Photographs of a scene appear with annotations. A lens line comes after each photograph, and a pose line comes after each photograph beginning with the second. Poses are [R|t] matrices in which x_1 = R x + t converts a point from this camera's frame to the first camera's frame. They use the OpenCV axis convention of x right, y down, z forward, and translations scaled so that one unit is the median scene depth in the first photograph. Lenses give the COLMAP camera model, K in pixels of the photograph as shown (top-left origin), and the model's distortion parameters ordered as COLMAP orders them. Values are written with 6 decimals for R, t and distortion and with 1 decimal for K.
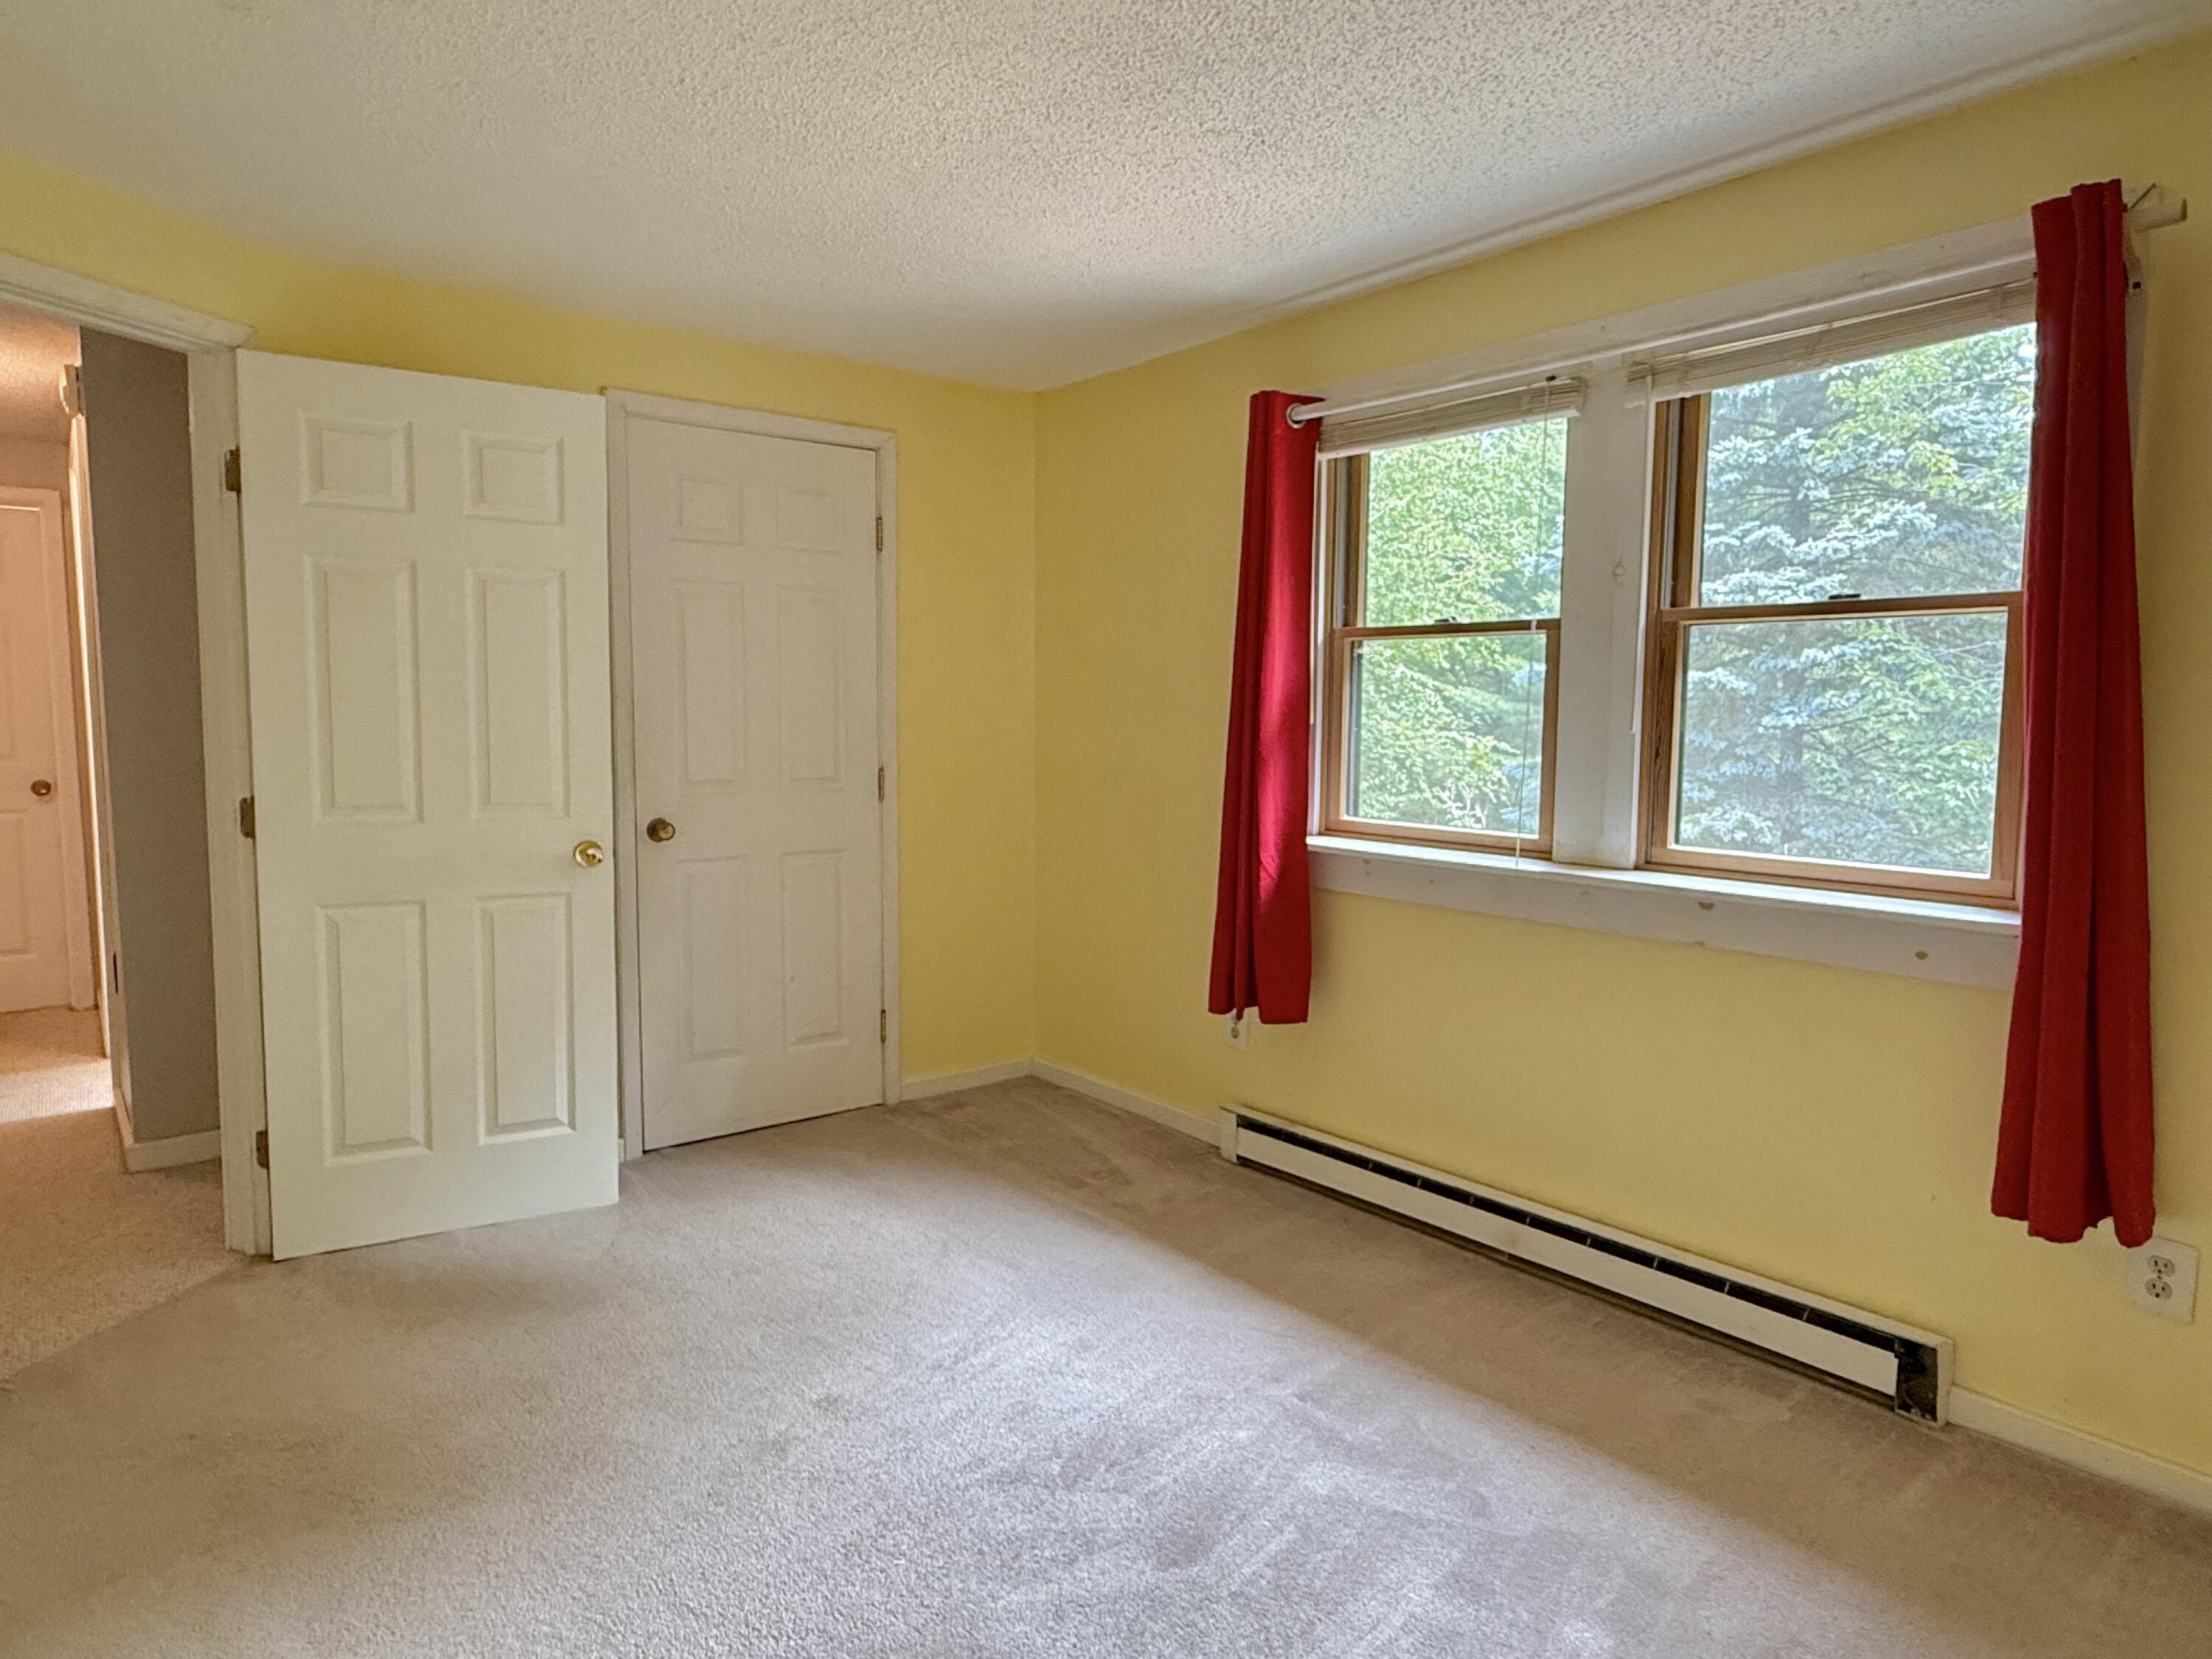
lens RADIAL K [[1478.2, 0, 1106.0], [0, 1478.2, 829.5], [0, 0, 1]] dist [0.067405, 0.000454]
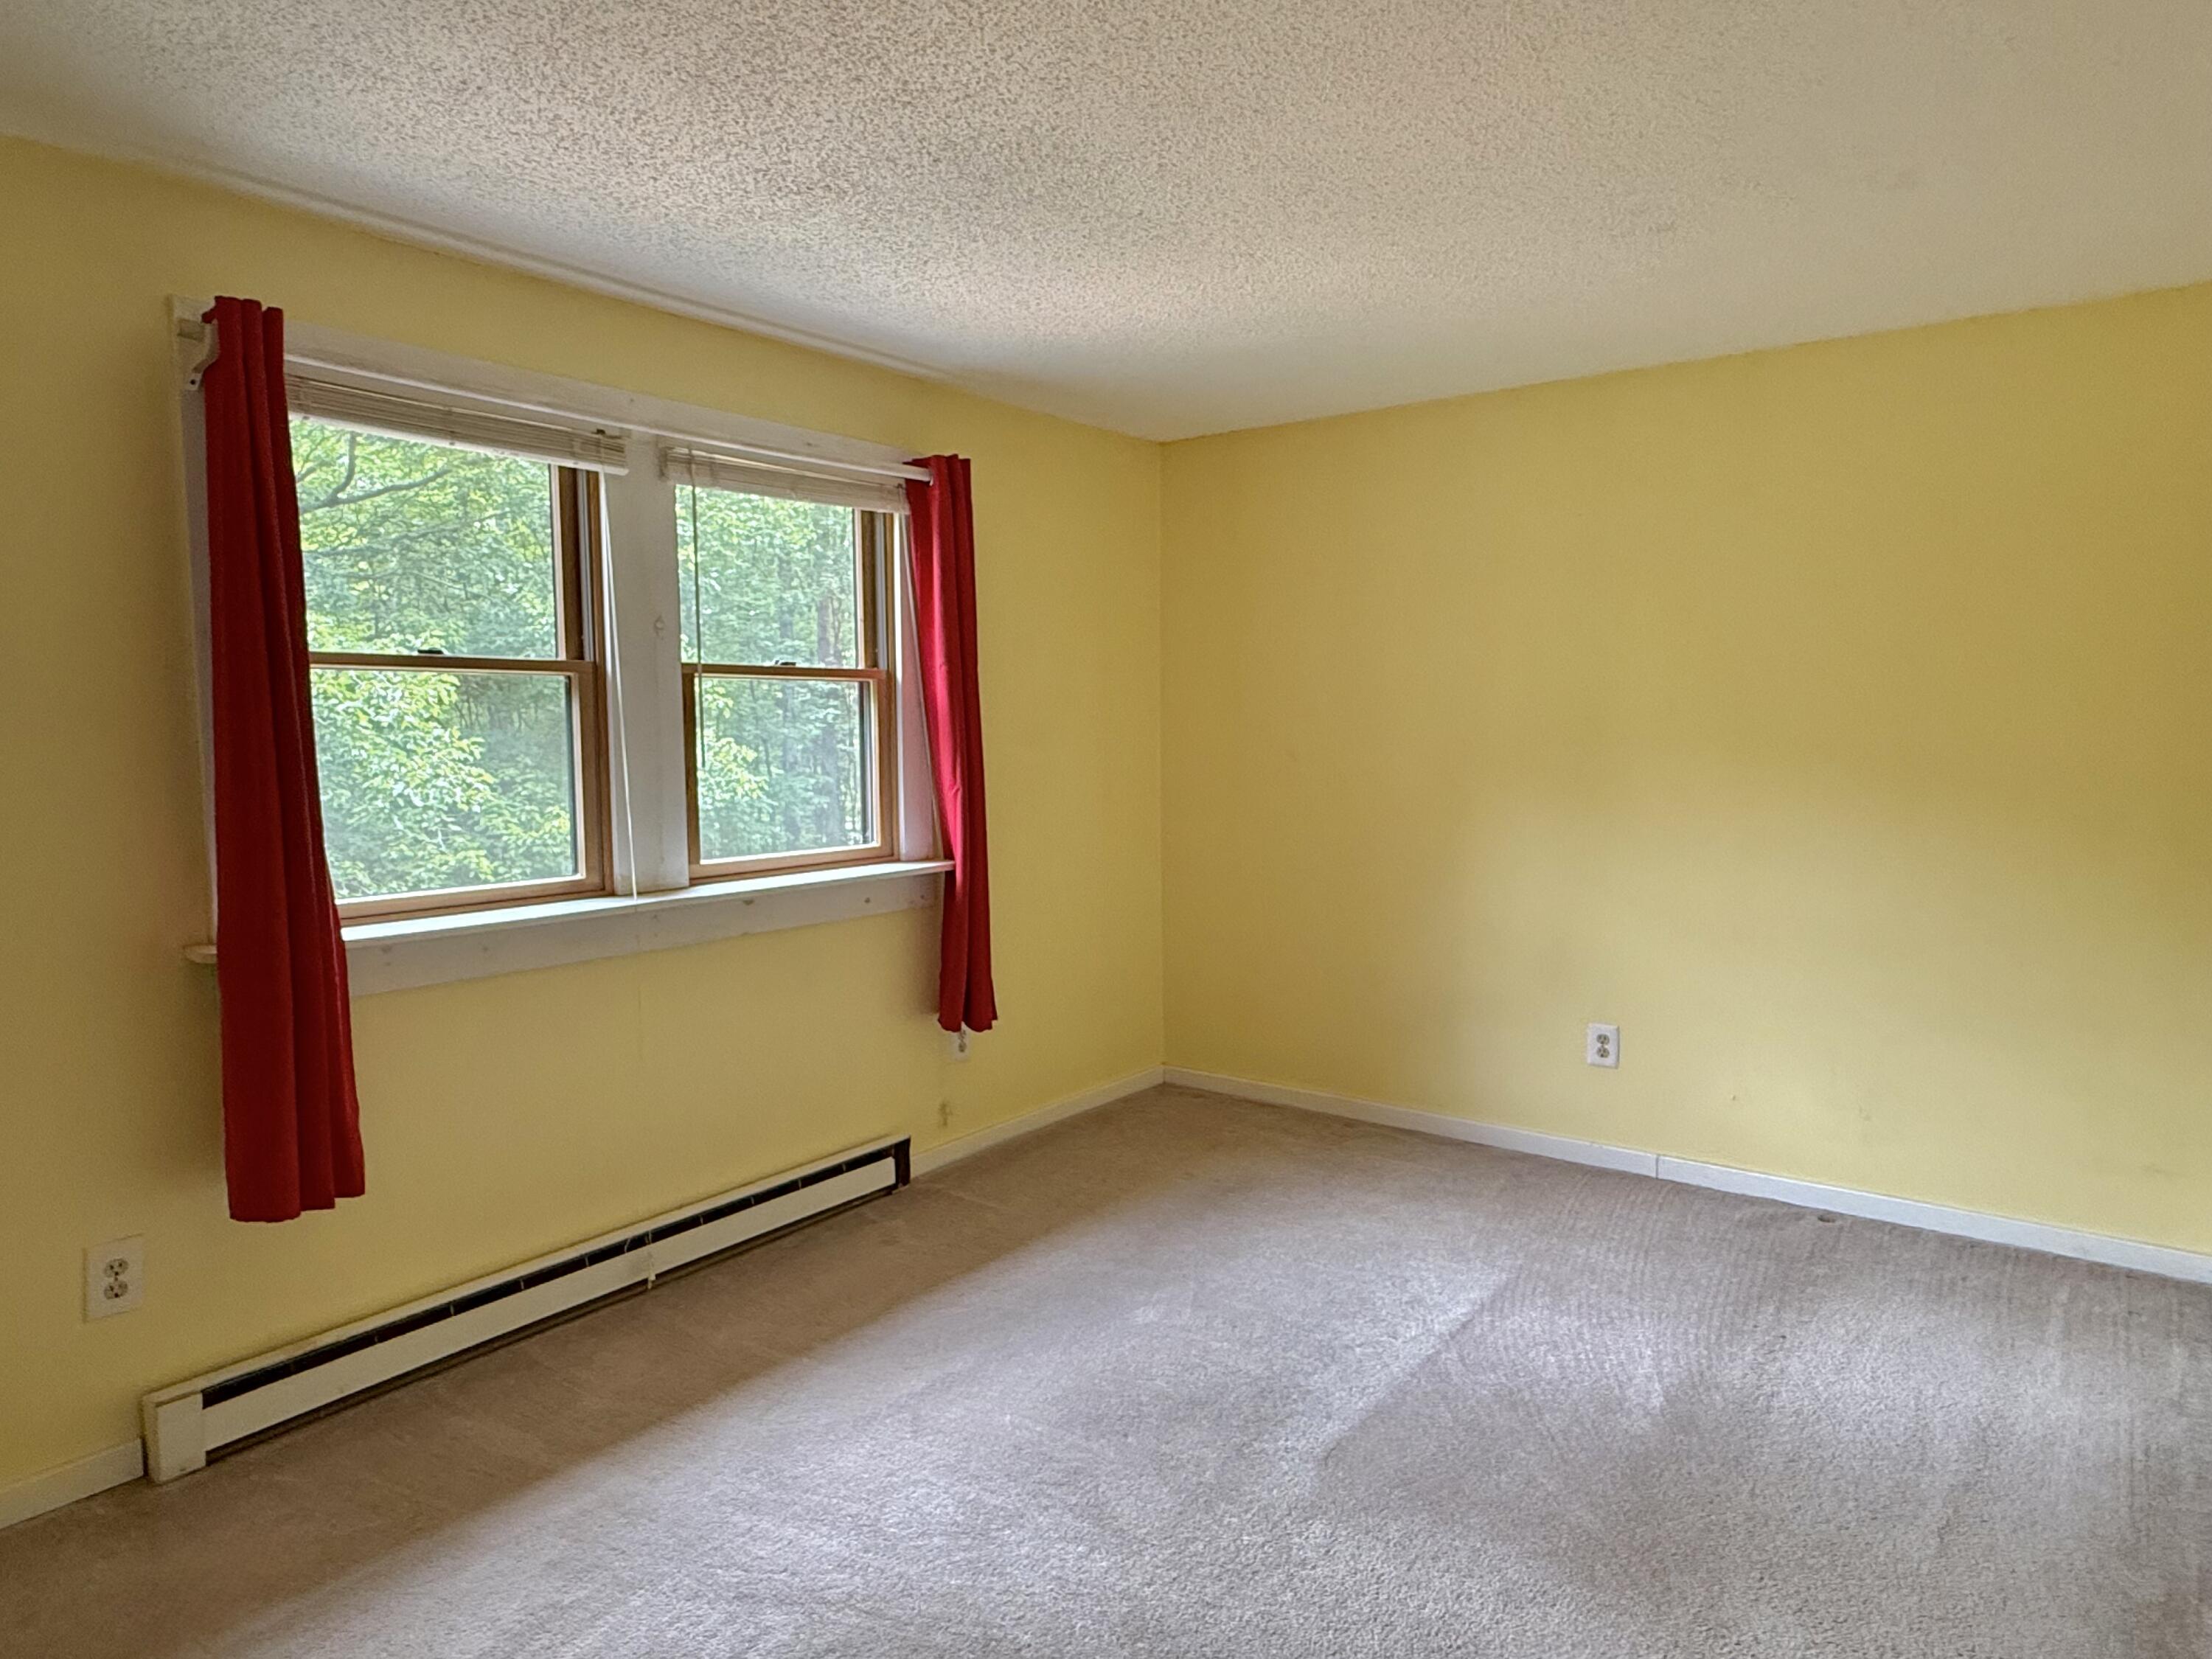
lens RADIAL K [[1337.7, 0, 1106.0], [0, 1337.7, 829.5], [0, 0, 1]] dist [0.002177, 0.001847]
pose [[-0.270002, -0.068340, 0.960432, -0.714786], [0.103296, 0.989665, 0.099460, -0.085422], [-0.957303, 0.126063, -0.260152, 0.948461]]
